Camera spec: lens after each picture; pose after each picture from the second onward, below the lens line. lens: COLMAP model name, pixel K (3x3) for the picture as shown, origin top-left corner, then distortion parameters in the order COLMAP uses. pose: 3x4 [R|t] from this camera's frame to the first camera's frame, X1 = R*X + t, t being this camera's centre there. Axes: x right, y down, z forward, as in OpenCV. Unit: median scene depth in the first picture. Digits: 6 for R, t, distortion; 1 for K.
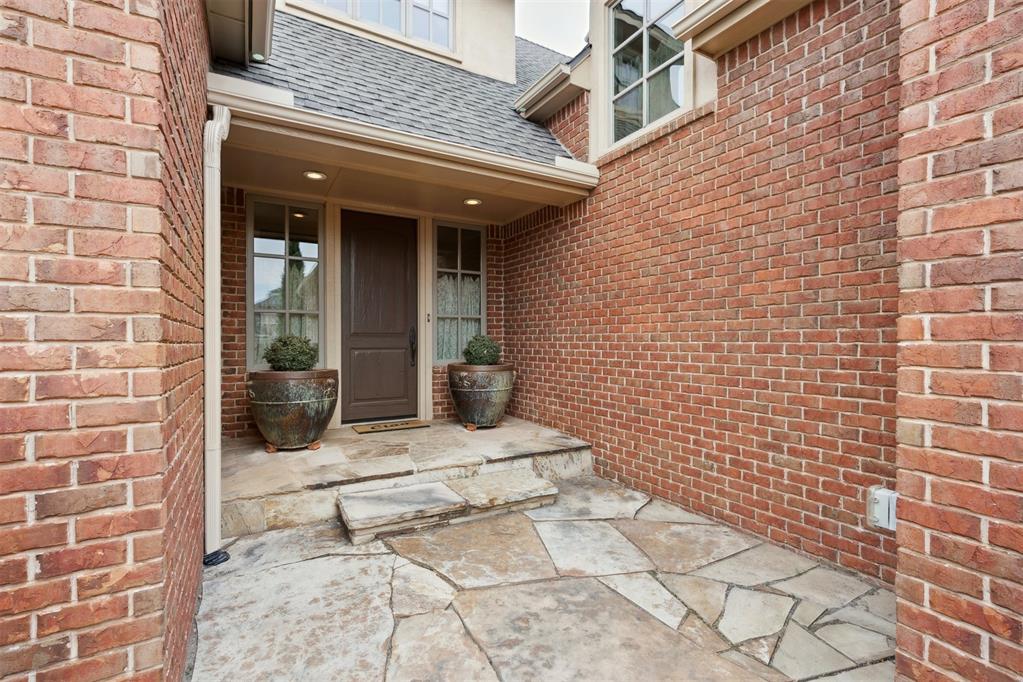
lens RADIAL K [[462.3, 0, 511.2], [0, 462.3, 341.3], [0, 0, 1]] dist [0.006847, -0.002242]
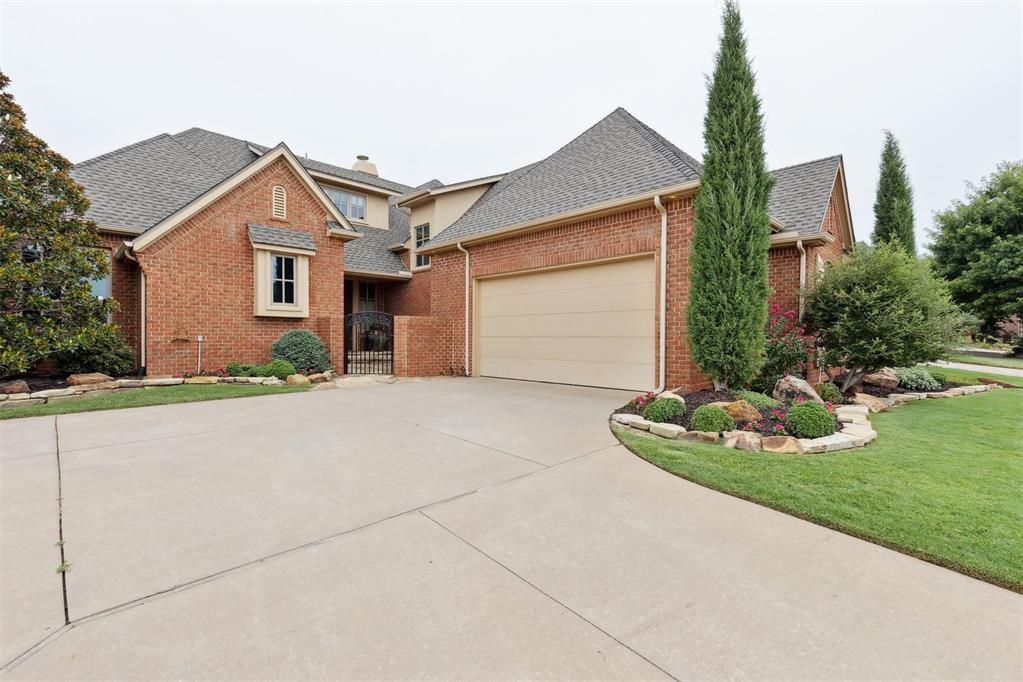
lens RADIAL K [[462.3, 0, 511.0], [0, 462.3, 337.3], [0, 0, 1]] dist [0.006847, -0.002242]
pose [[0.967740, 0.001073, 0.251949, 0.029553], [-0.002951, 0.999971, 0.007076, 0.077572], [-0.251934, -0.007591, 0.967715, -2.418854]]
